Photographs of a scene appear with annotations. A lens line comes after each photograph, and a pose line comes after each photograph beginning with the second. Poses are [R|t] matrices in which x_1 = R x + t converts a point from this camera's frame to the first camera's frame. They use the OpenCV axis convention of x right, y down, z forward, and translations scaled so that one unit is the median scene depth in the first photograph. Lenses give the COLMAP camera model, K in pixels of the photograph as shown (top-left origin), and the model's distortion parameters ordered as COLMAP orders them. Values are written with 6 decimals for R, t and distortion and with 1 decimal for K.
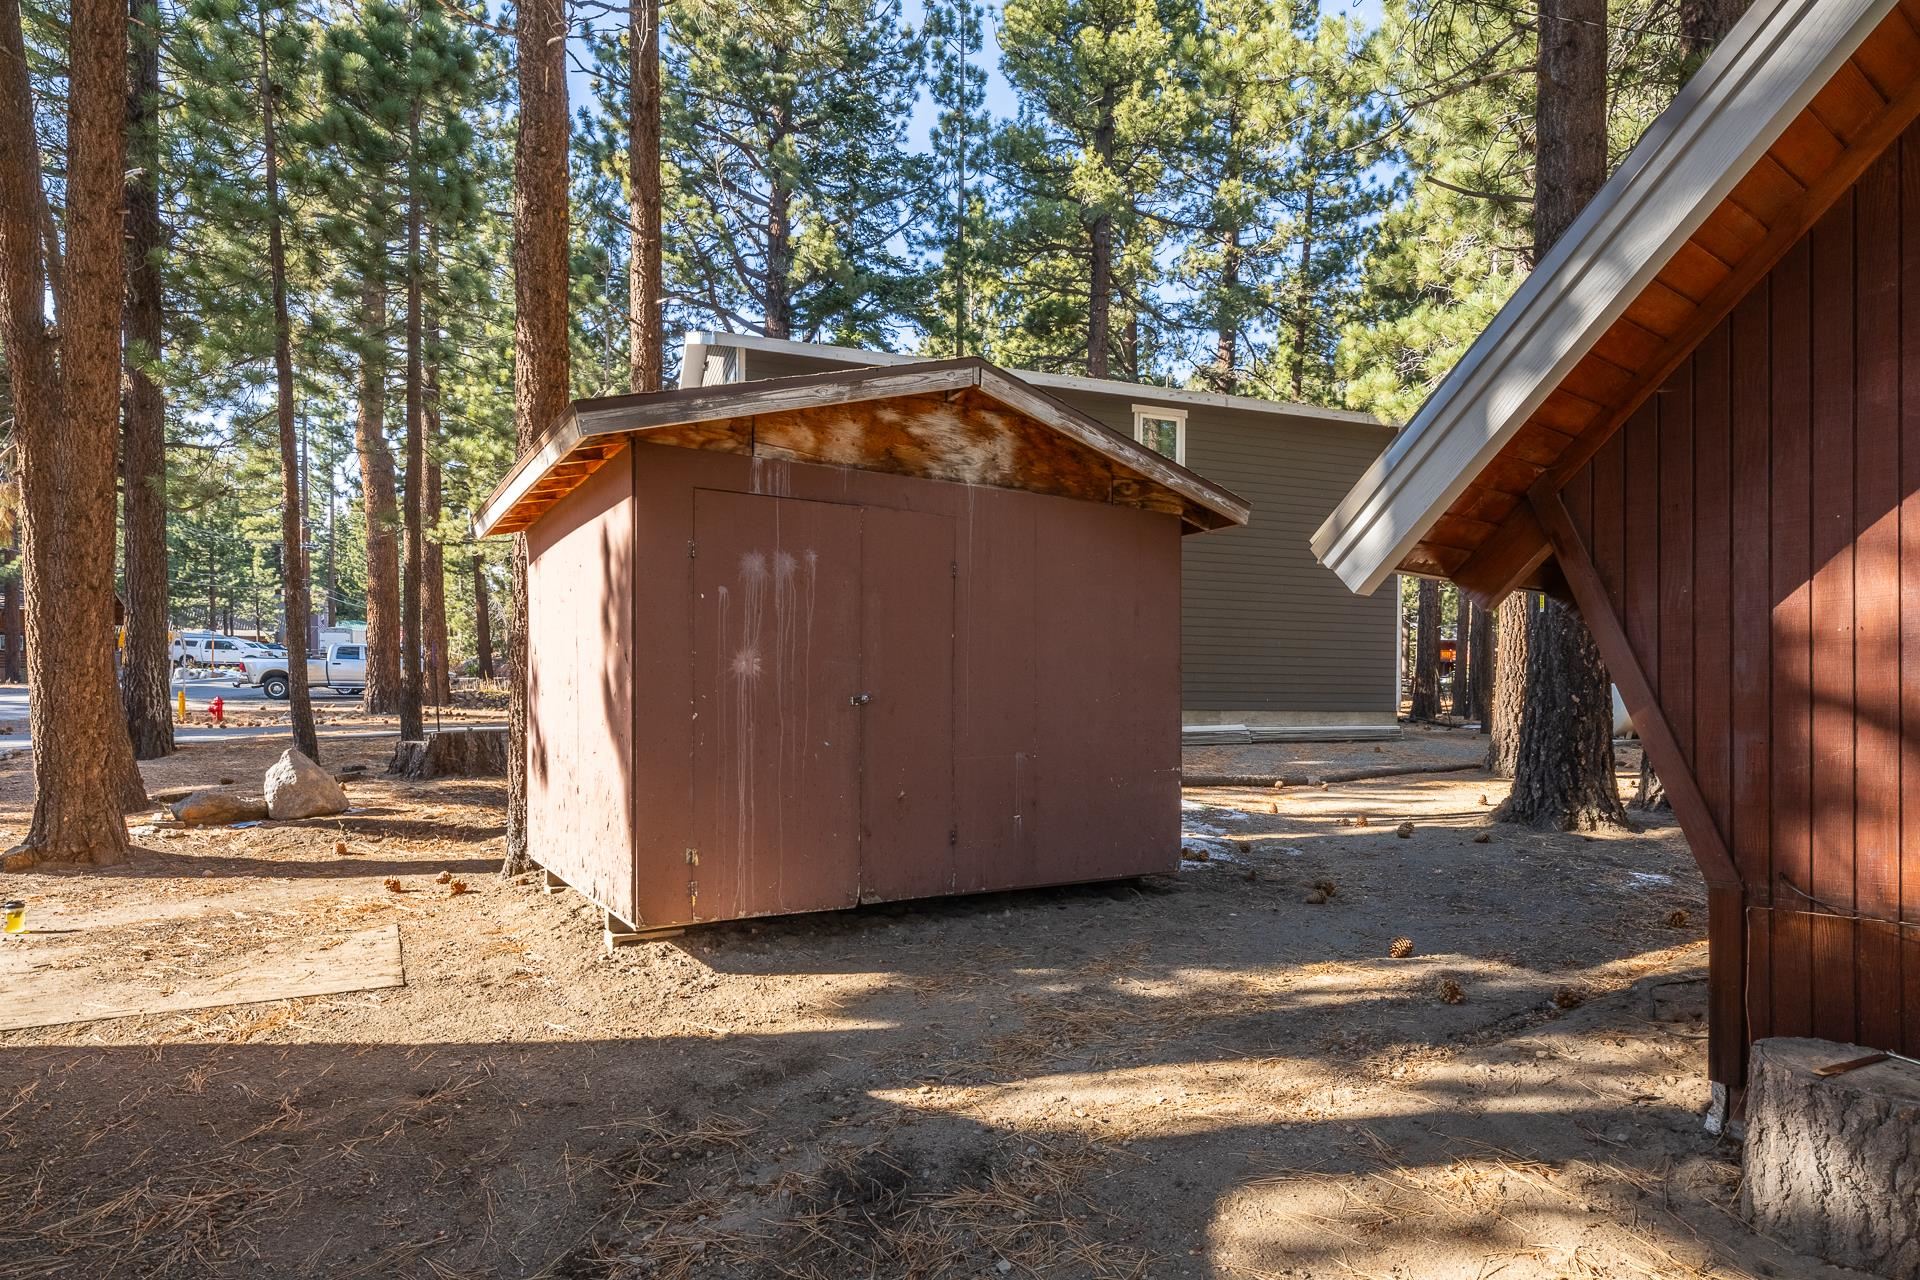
lens RADIAL K [[1060.9, 0, 964.9], [0, 1060.9, 730.6], [0, 0, 1]] dist [-0.001414, -0.000669]
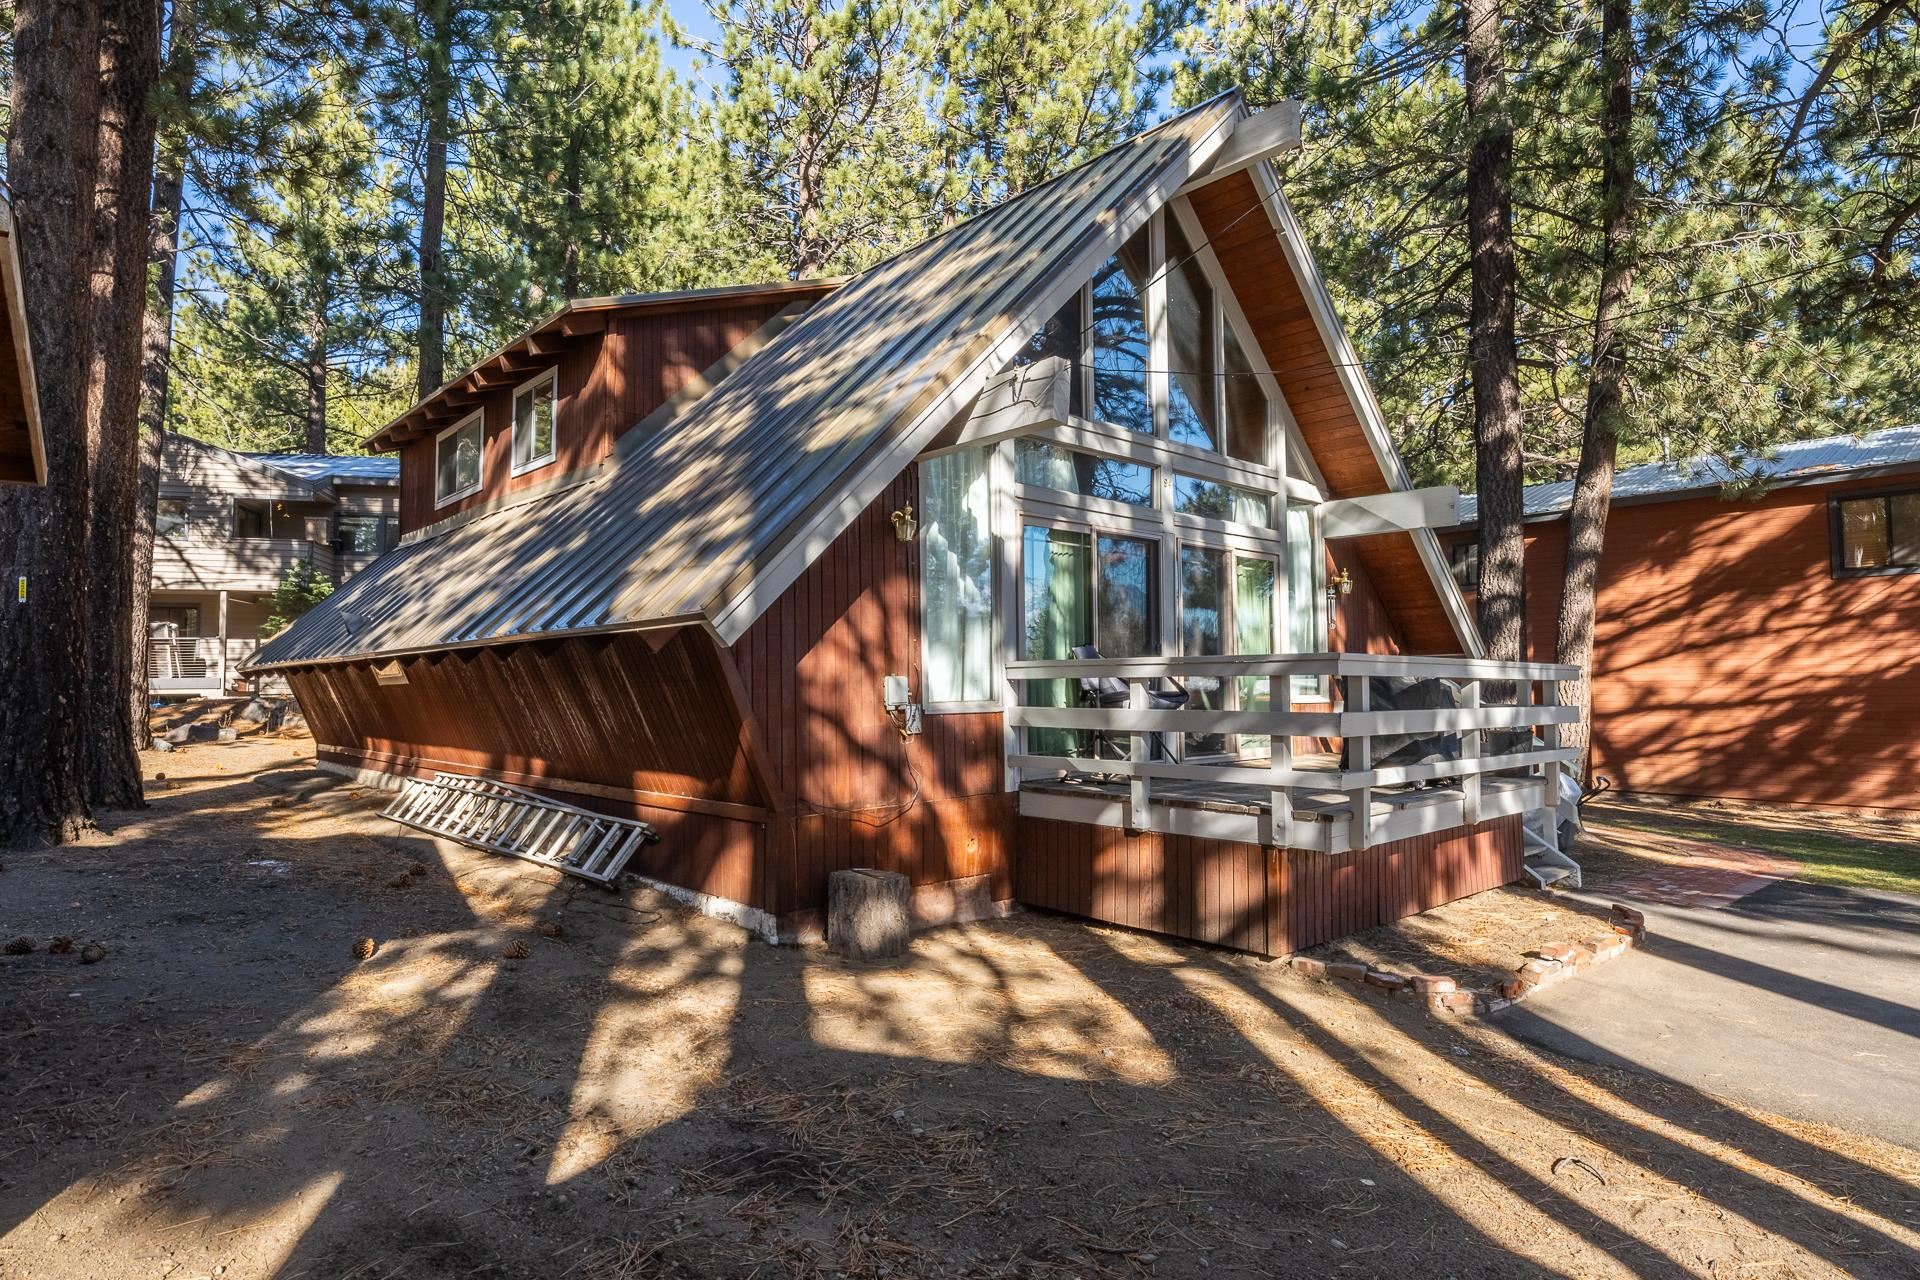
lens RADIAL K [[1045.5, 0, 960.0], [0, 1045.5, 640.0], [0, 0, 1]] dist [-0.003816, -0.000695]
pose [[-0.110911, 0.040004, 0.993025, -0.423493], [0.027365, 0.998934, -0.037186, -0.028073], [-0.993454, 0.023050, -0.111887, 0.316806]]
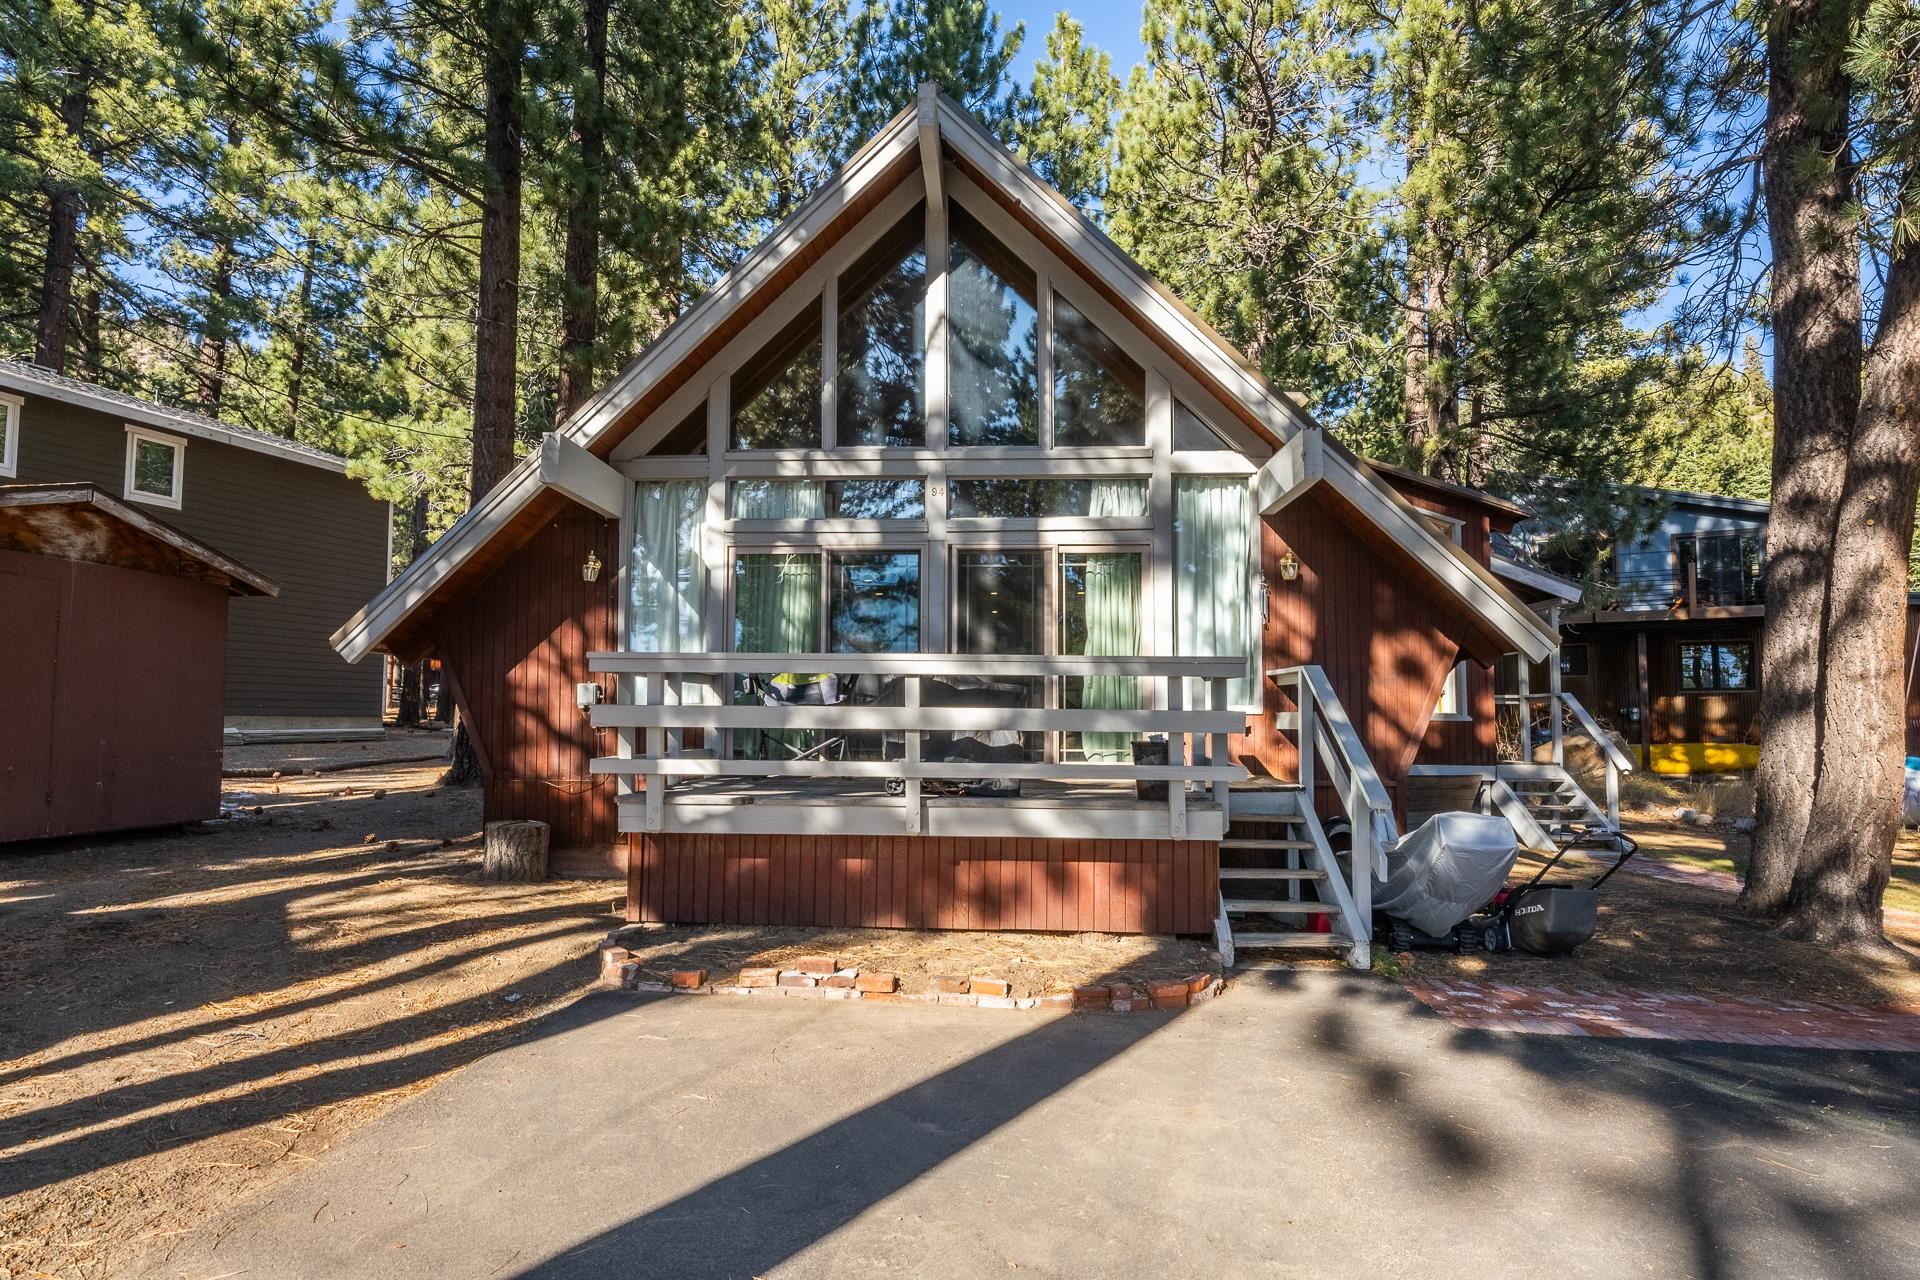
lens RADIAL K [[1059.1, 0, 960.0], [0, 1059.1, 640.0], [0, 0, 1]] dist [-0.000683, -0.001161]
pose [[0.637810, 0.054466, 0.768266, -0.230531], [0.016968, 0.996261, -0.084716, 0.018643], [-0.770007, 0.067069, 0.634500, -0.614682]]
